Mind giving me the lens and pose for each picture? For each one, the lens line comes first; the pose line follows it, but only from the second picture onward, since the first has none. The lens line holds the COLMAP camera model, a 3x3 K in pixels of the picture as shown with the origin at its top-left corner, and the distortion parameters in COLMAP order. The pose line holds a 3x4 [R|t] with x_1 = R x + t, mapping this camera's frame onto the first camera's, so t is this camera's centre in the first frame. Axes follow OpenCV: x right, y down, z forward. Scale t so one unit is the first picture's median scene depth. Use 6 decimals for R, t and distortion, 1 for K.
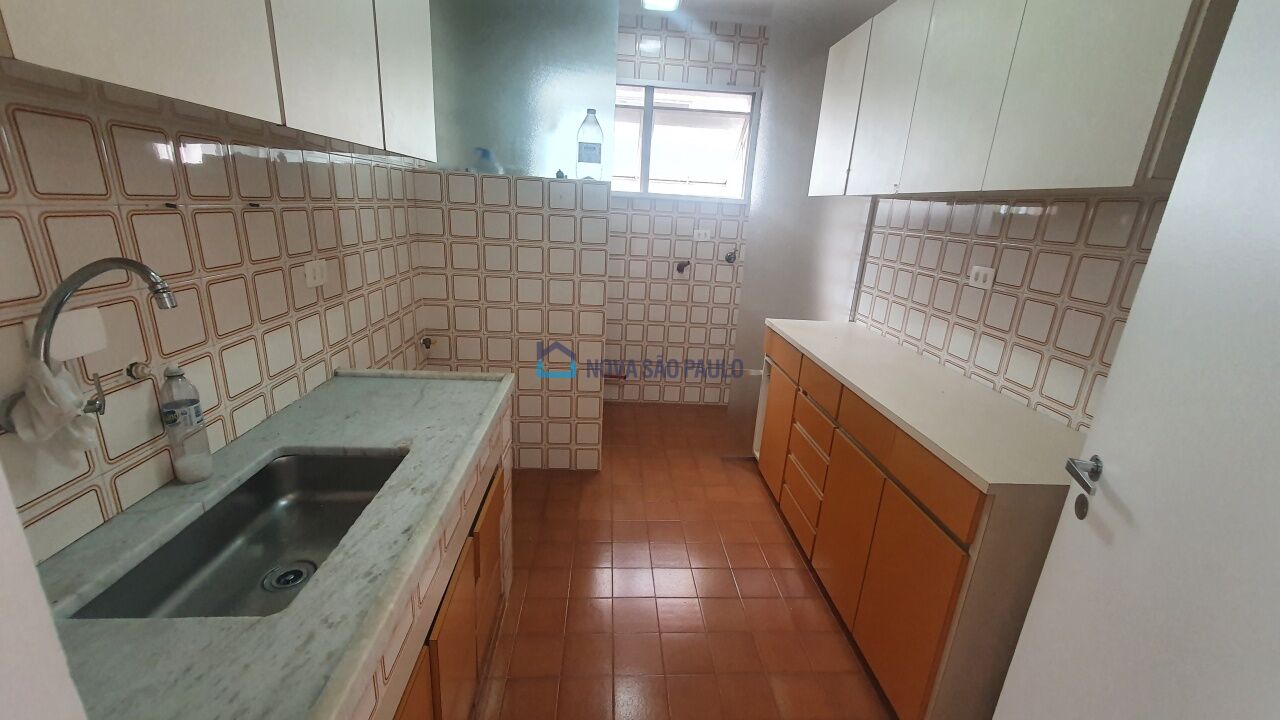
lens RADIAL K [[508.7, 0, 640.9], [0, 508.7, 359.8], [0, 0, 1]] dist [0.003671, 0.000123]
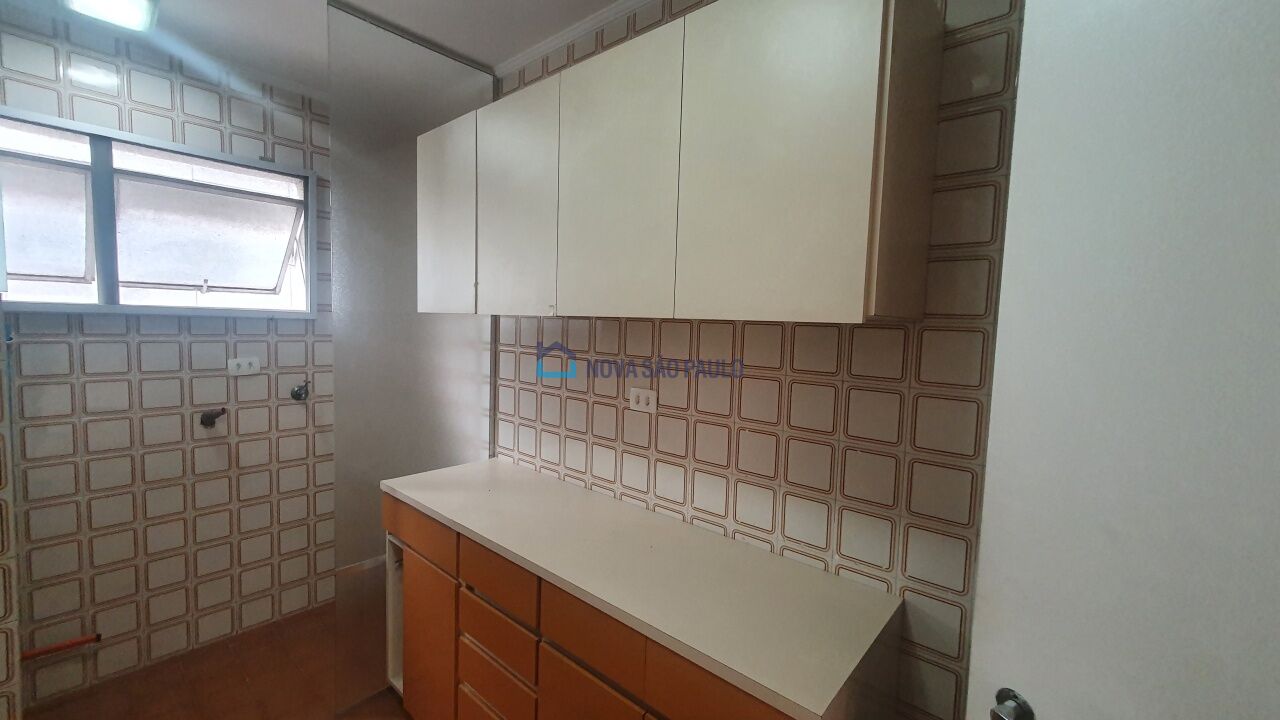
lens RADIAL K [[508.7, 0, 645.5], [0, 508.7, 355.6], [0, 0, 1]] dist [0.003671, 0.000123]
pose [[0.696308, -0.082946, 0.712934, 0.015861], [0.218354, 0.970699, -0.100326, -0.100074], [-0.683722, 0.225530, 0.694017, 0.232632]]
